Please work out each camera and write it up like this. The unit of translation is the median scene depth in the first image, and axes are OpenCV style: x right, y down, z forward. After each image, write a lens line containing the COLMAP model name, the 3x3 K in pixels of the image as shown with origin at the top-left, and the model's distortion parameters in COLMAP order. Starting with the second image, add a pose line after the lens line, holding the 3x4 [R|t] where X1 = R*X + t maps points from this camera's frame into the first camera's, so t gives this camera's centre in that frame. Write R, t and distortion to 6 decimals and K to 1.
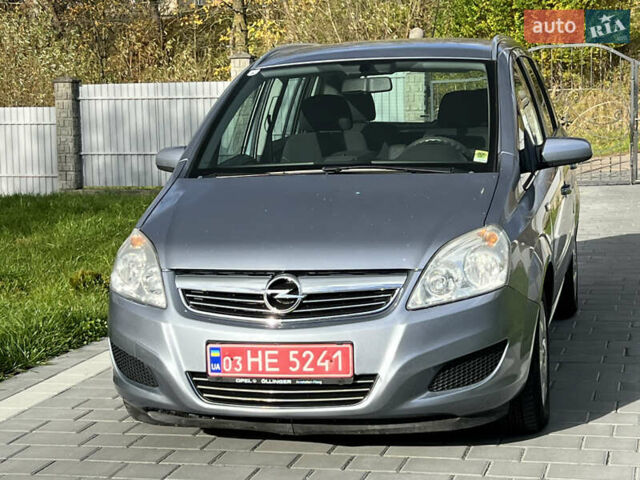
lens RADIAL K [[1224.2, 0, 320.0], [0, 1224.2, 239.1], [0, 0, 1]] dist [0.161968, 0.000000]
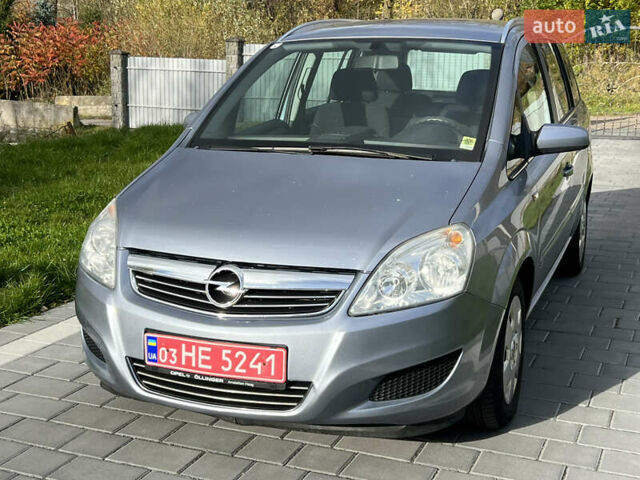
lens RADIAL K [[878.9, 0, 318.7], [0, 878.9, 233.7], [0, 0, 1]] dist [0.098469, 0.000000]
pose [[0.991159, 0.065858, -0.115180, 0.116235], [-0.056129, 0.994733, 0.085762, -0.057802], [0.120221, -0.078538, 0.989636, 0.327066]]
